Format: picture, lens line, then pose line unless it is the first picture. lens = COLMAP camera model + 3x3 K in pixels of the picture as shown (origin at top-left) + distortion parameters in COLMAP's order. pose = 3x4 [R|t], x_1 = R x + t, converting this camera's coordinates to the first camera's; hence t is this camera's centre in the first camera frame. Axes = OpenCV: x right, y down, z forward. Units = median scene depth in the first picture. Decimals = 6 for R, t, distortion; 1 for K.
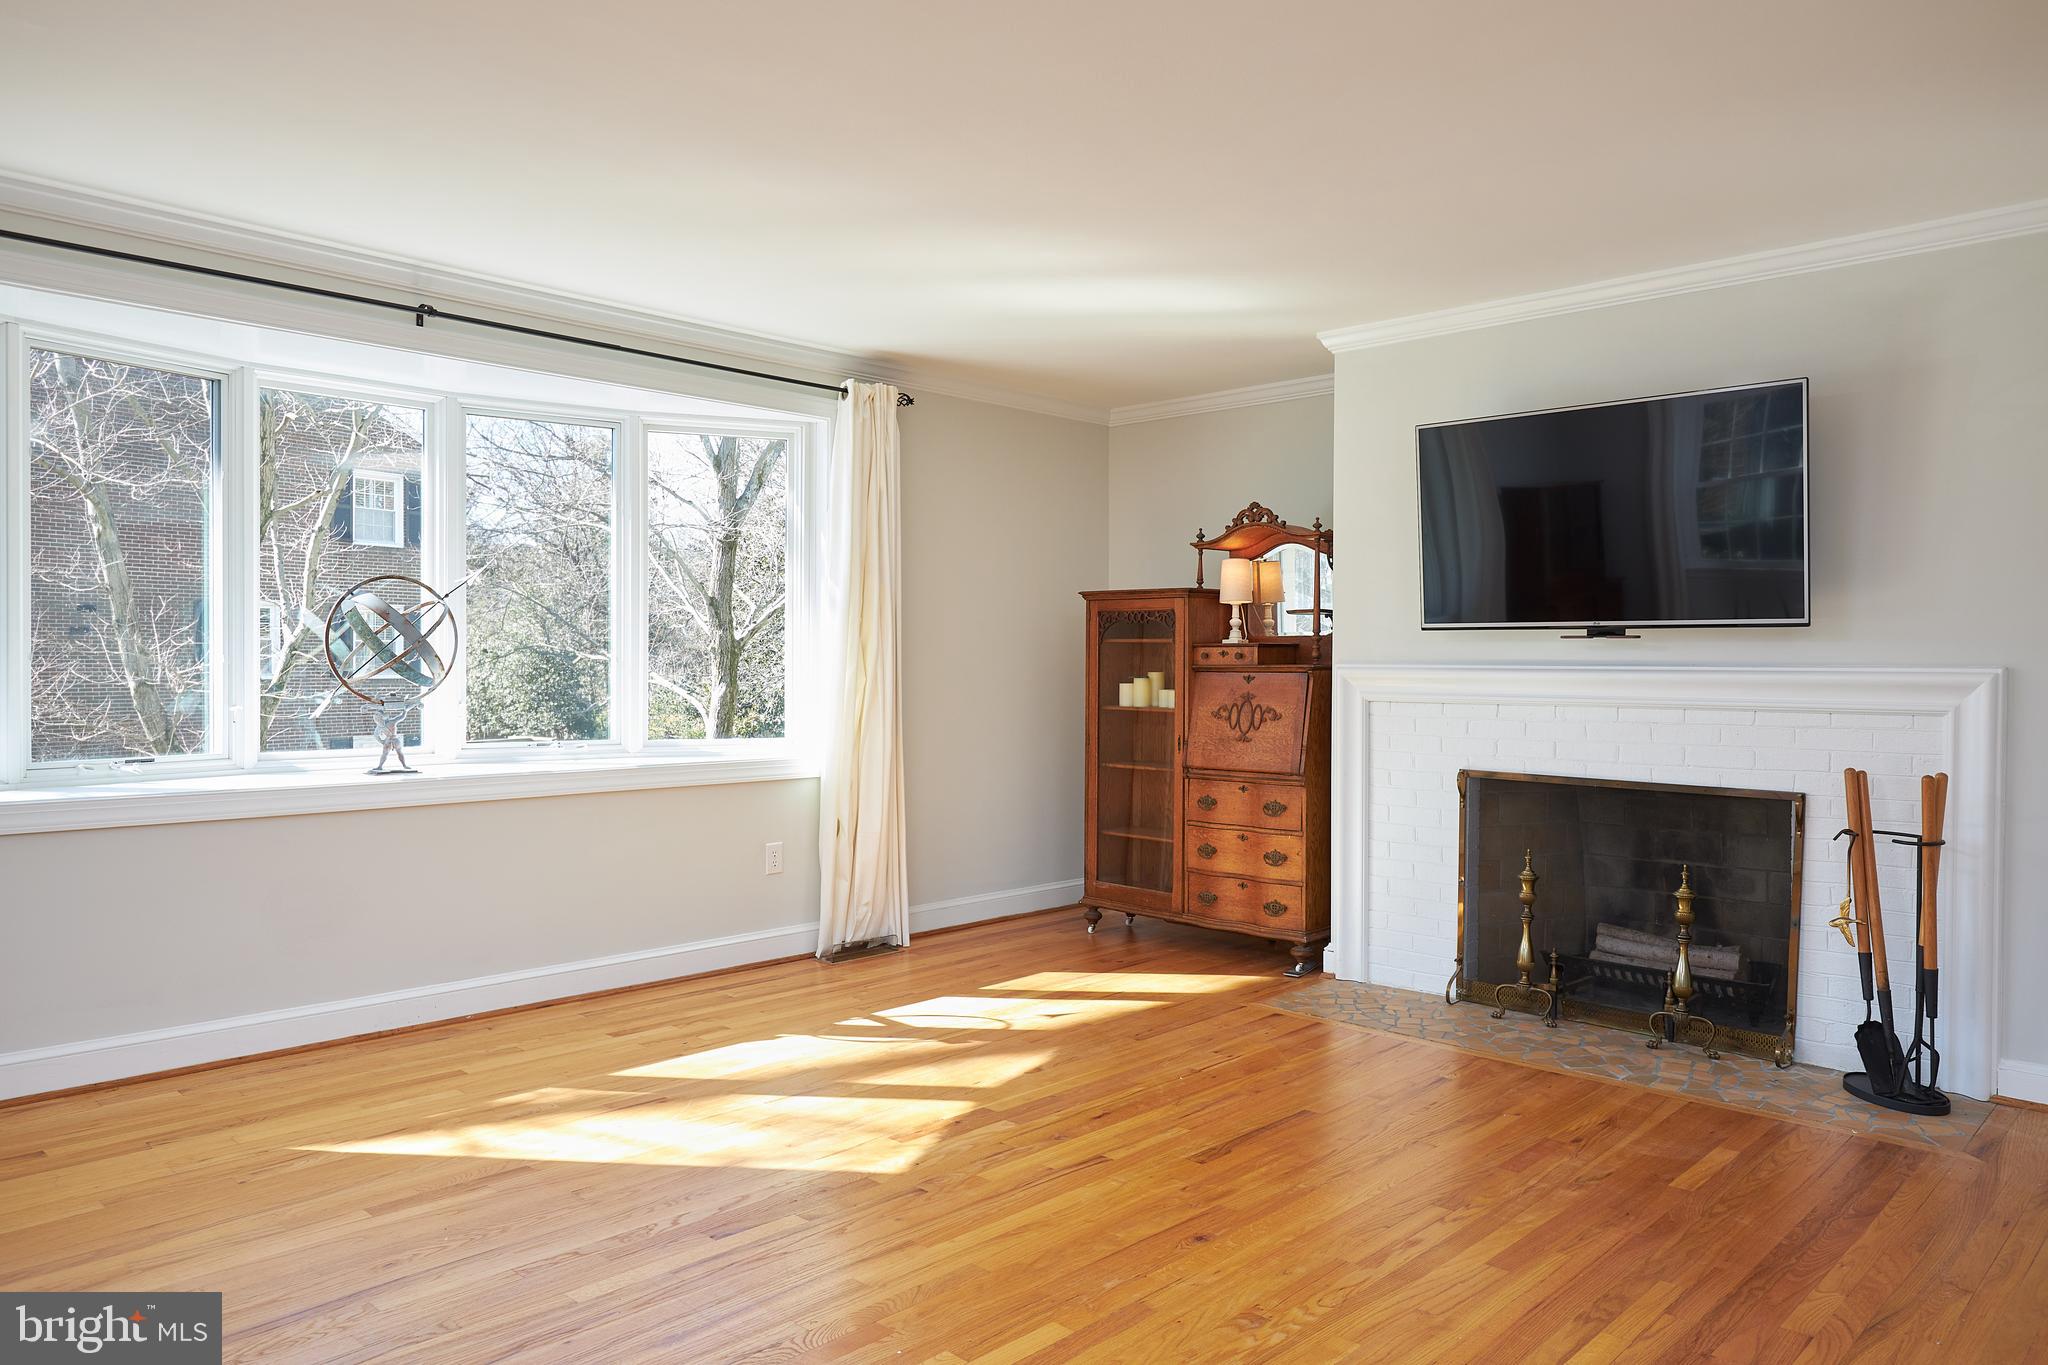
lens RADIAL K [[1393.3, 0, 1021.4], [0, 1393.3, 670.8], [0, 0, 1]] dist [0.005292, 0.001980]
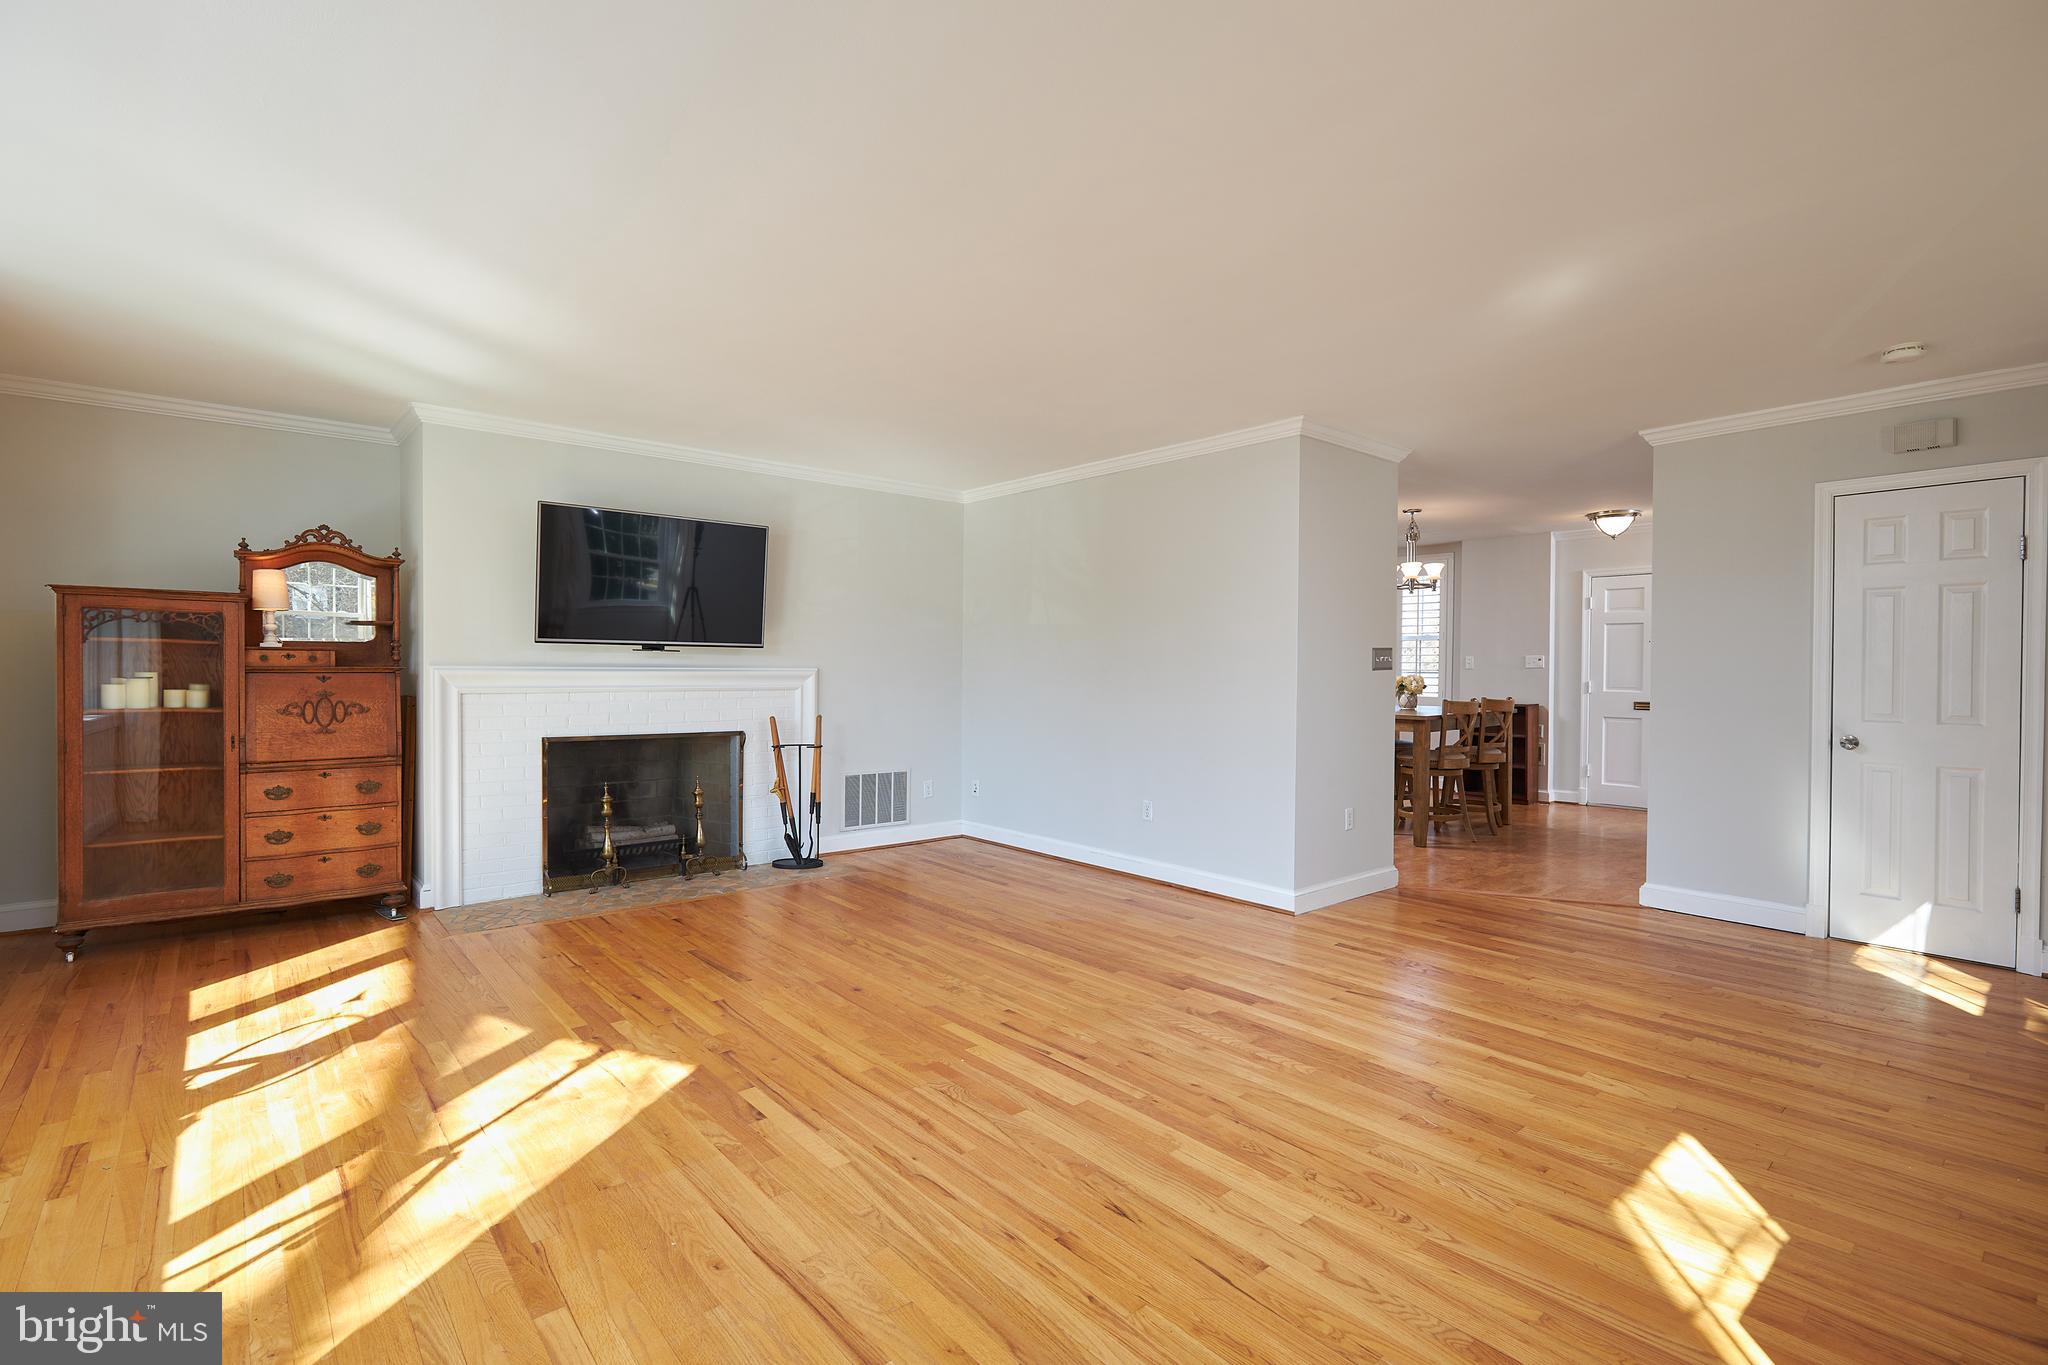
lens RADIAL K [[927.9, 0, 1019.4], [0, 927.9, 684.6], [0, 0, 1]] dist [0.023095, 0.000486]
pose [[0.090618, -0.026649, 0.995529, -0.602479], [-0.003261, 0.999629, 0.027056, -0.013363], [-0.995880, -0.005698, 0.090497, 0.392875]]
